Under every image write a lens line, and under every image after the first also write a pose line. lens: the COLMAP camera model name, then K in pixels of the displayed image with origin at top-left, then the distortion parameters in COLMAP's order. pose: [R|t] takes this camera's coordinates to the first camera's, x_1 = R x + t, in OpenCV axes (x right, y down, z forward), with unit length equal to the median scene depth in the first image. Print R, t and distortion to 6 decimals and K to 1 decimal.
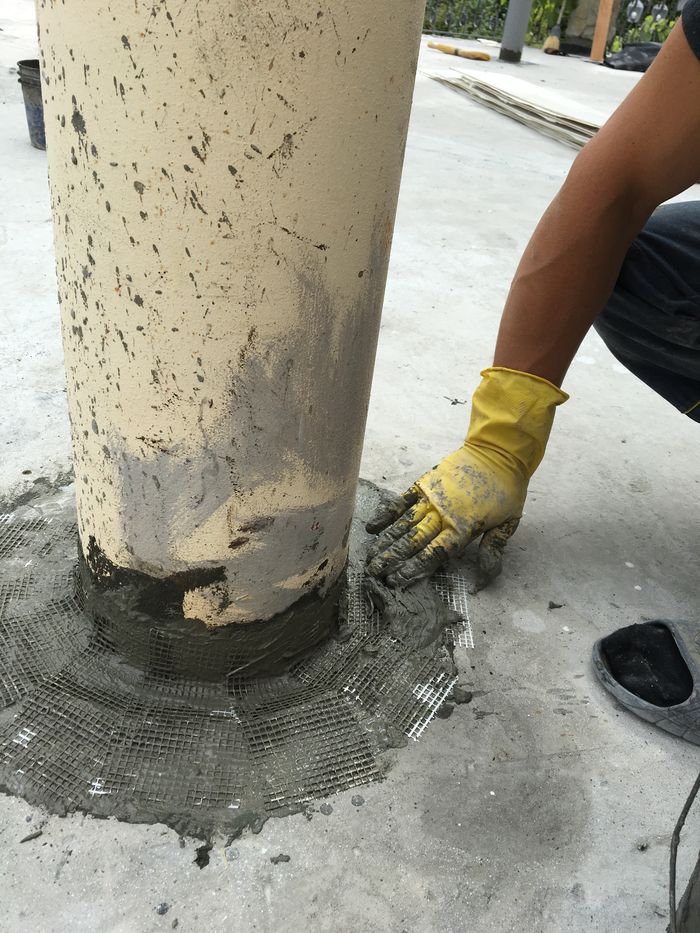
lens RADIAL K [[793.6, 0, 350.0], [0, 793.6, 466.5], [0, 0, 1]] dist [0.081709, -0.140886]
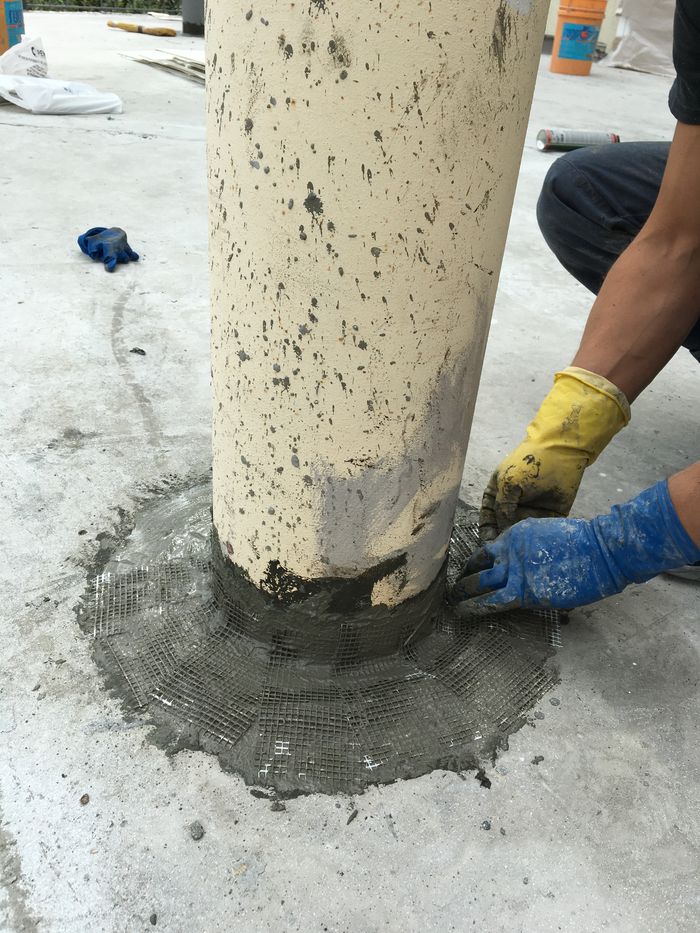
lens RADIAL K [[793.6, 0, 350.0], [0, 793.6, 466.5], [0, 0, 1]] dist [0.081709, -0.140886]
pose [[0.921639, -0.240622, 0.304438, -0.609128], [0.229473, 0.970614, 0.072460, -0.109821], [-0.312927, 0.003078, 0.949772, -0.095079]]
